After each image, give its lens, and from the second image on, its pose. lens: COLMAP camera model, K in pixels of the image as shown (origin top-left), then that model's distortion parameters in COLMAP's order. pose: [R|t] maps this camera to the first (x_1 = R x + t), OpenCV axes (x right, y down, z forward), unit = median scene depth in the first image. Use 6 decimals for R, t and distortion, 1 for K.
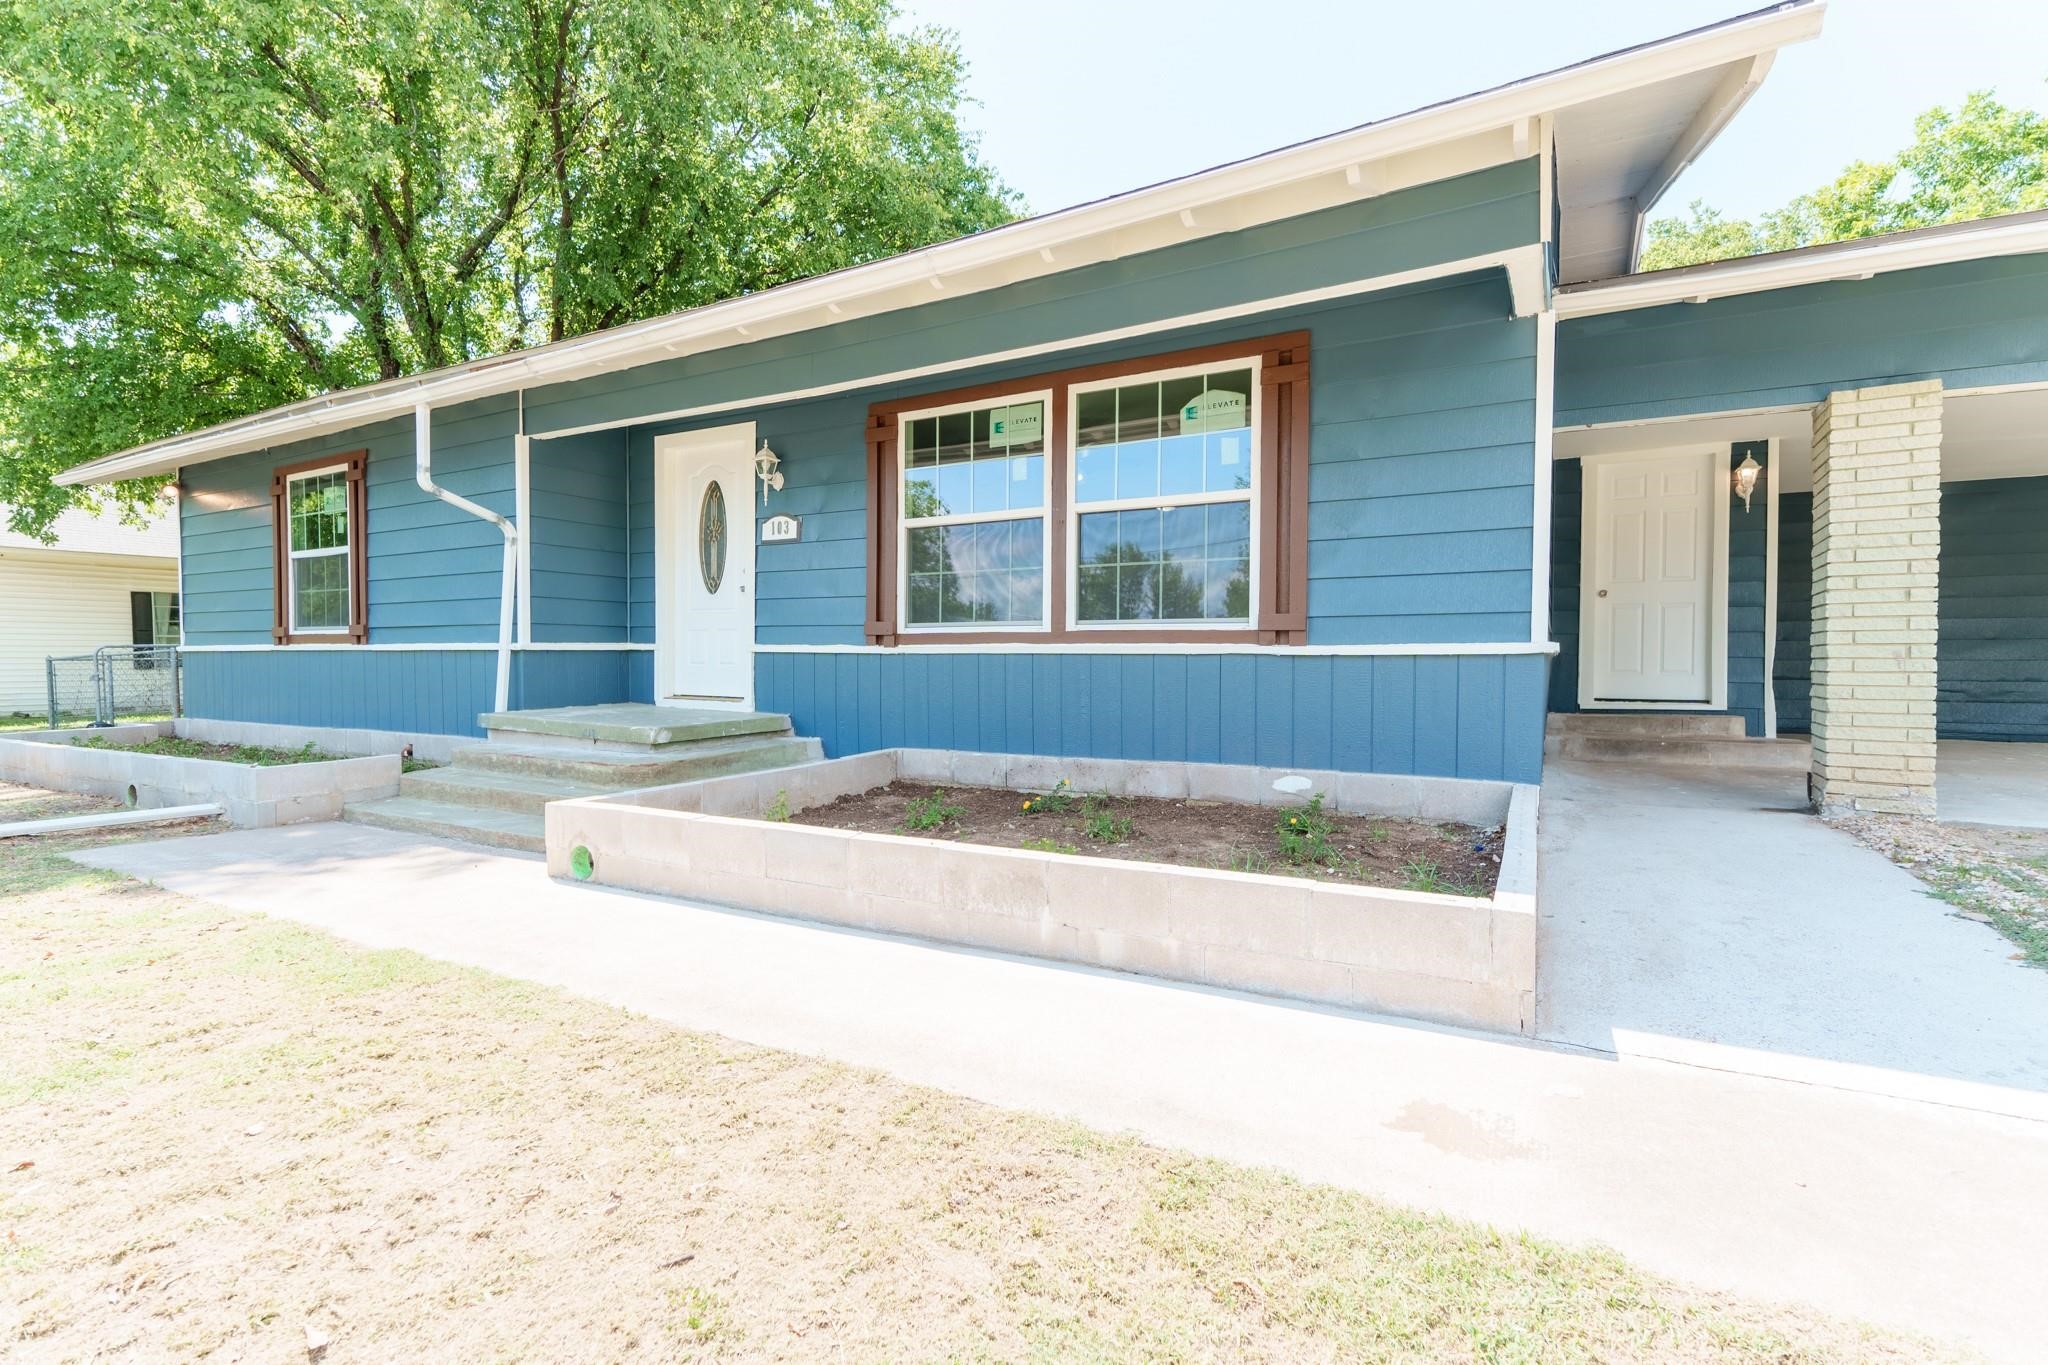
lens RADIAL K [[913.8, 0, 1029.6], [0, 913.8, 675.2], [0, 0, 1]] dist [0.005778, 0.000718]
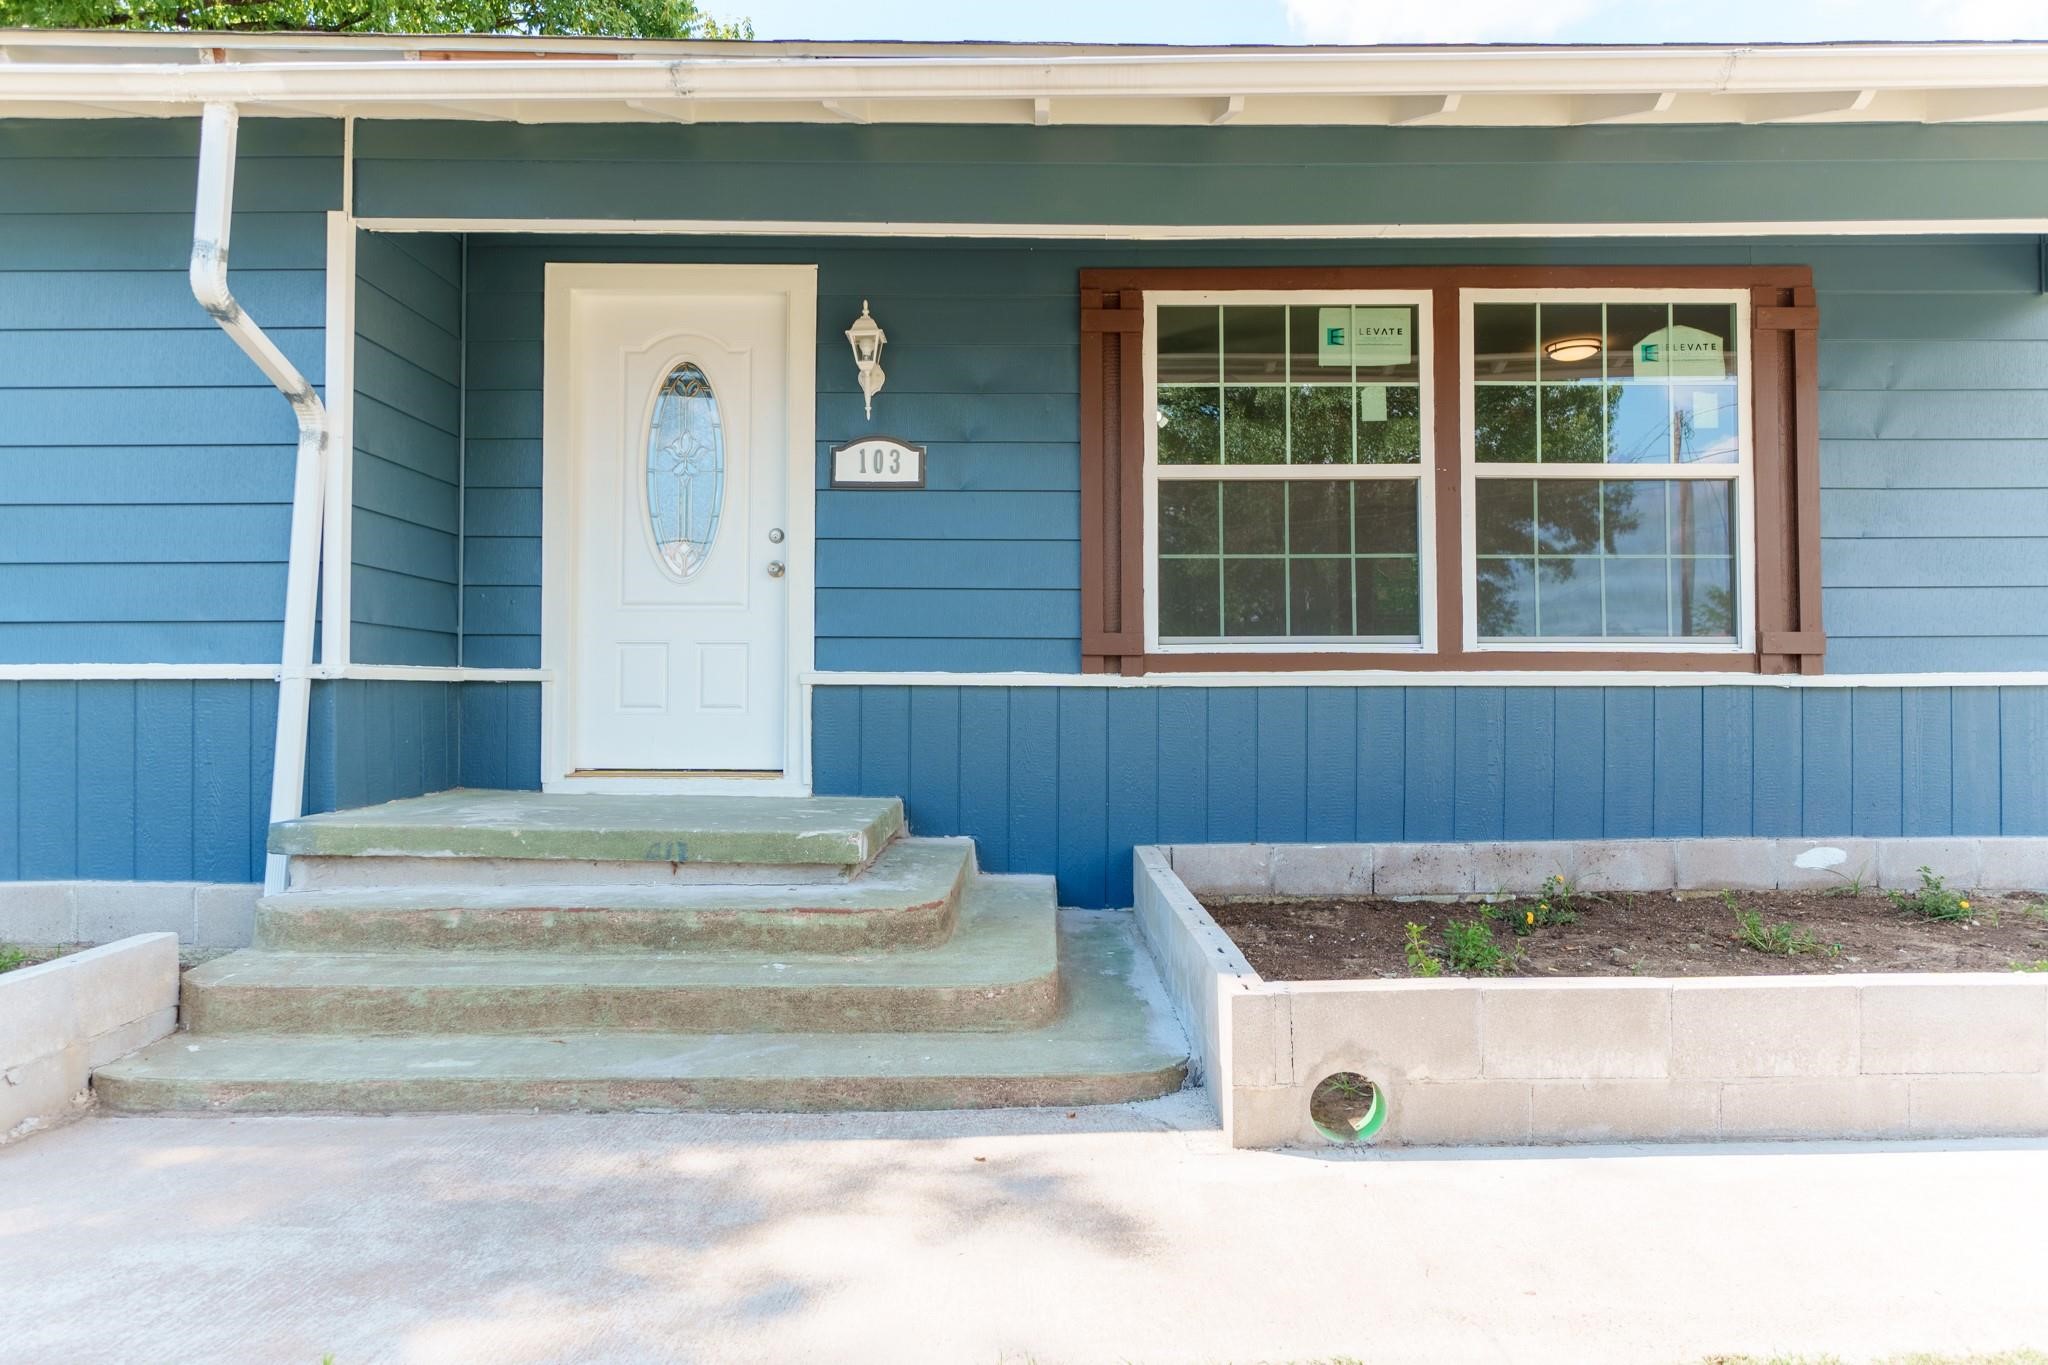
lens RADIAL K [[1277.4, 0, 1022.0], [0, 1277.4, 678.1], [0, 0, 1]] dist [-0.001193, 0.001818]
pose [[0.874357, 0.004776, 0.485259, -0.617164], [0.013973, 0.999289, -0.035011, -0.001247], [-0.485081, 0.037393, 0.873669, 0.305780]]
